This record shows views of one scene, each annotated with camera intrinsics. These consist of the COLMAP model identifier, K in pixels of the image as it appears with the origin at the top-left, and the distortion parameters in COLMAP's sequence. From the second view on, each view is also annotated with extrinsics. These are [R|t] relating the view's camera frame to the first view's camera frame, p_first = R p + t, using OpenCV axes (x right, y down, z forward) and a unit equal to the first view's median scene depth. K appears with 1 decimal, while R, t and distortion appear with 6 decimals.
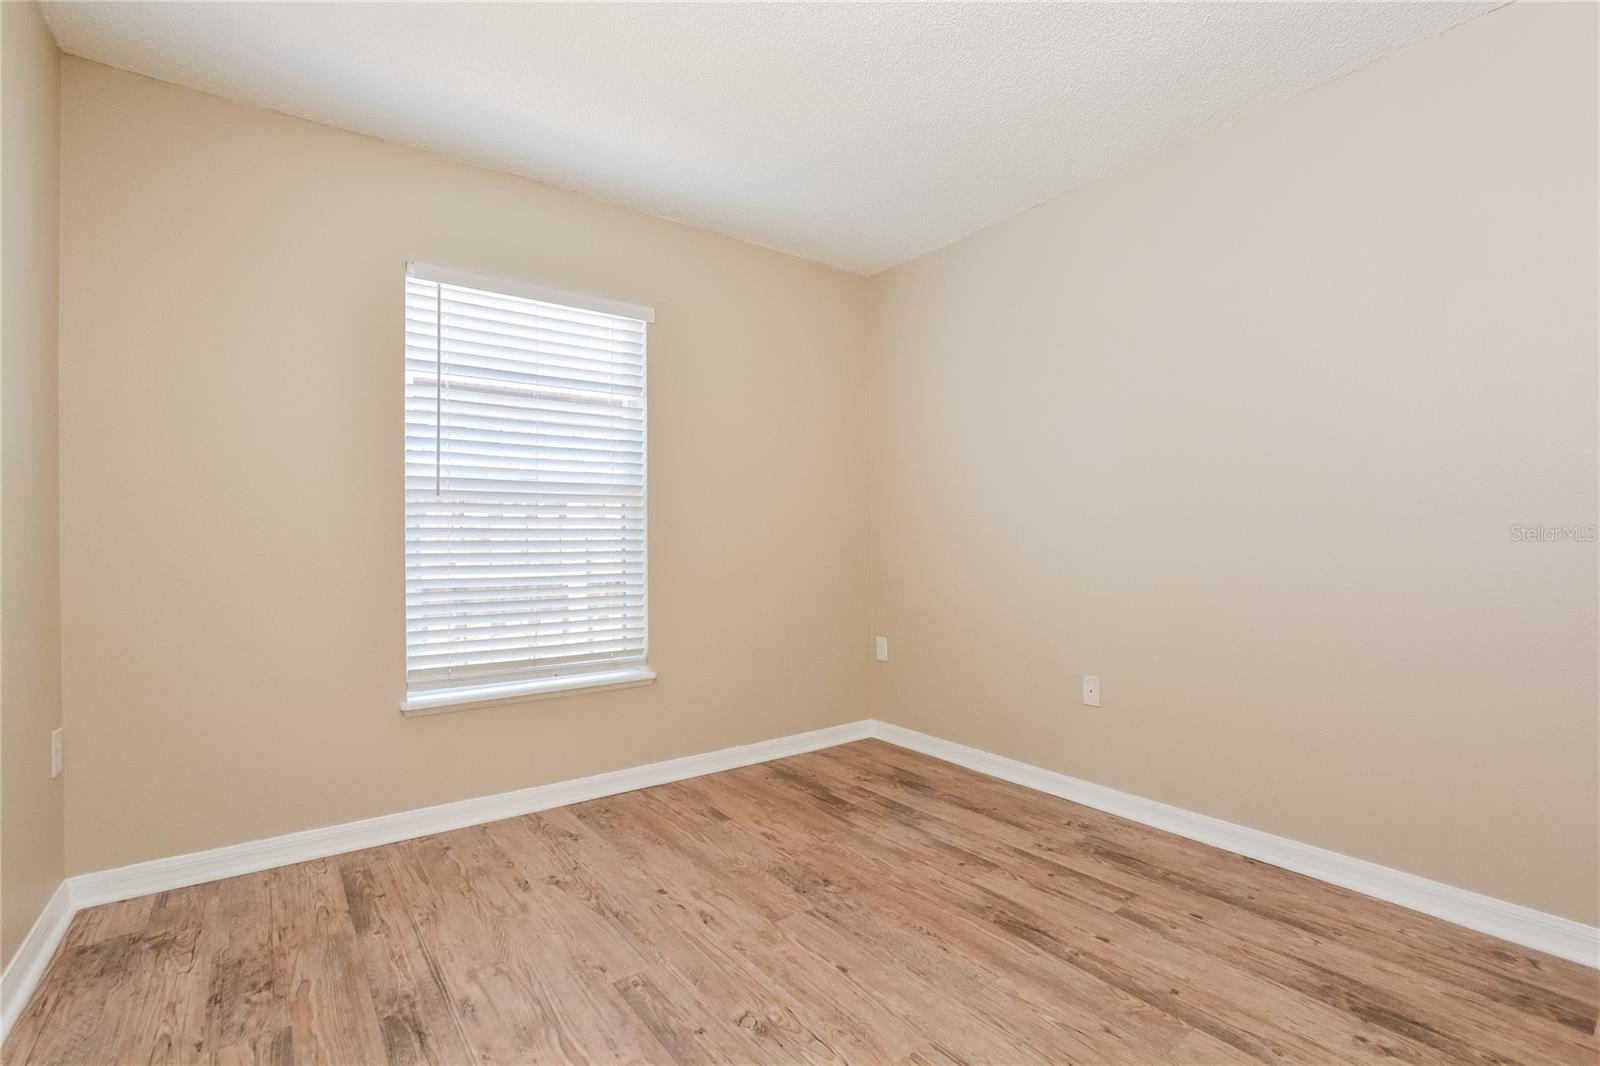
lens RADIAL K [[724.3, 0, 800.0], [0, 724.3, 533.0], [0, 0, 1]] dist [-0.044614, 0.011317]
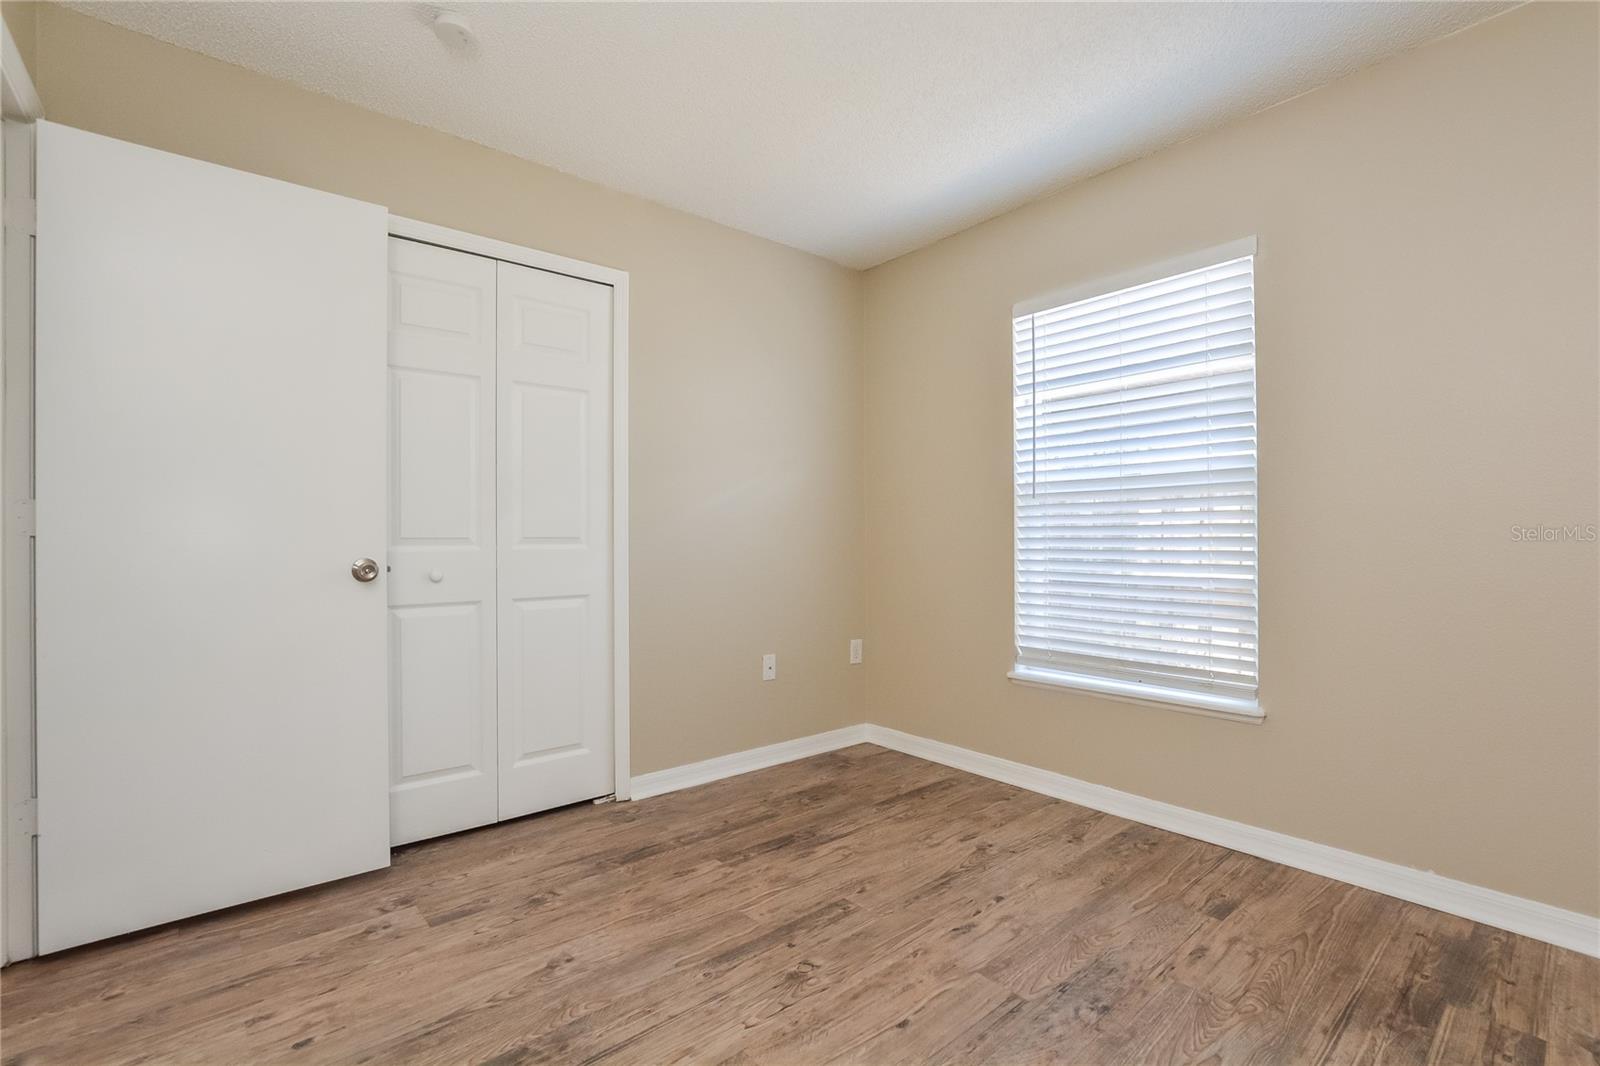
lens RADIAL K [[724.3, 0, 800.0], [0, 724.3, 533.0], [0, 0, 1]] dist [-0.044614, 0.011317]
pose [[0.045651, -0.004877, -0.998946, 0.665084], [0.008346, 0.999955, -0.004500, 0.005476], [0.998923, -0.008131, 0.045689, 0.598599]]
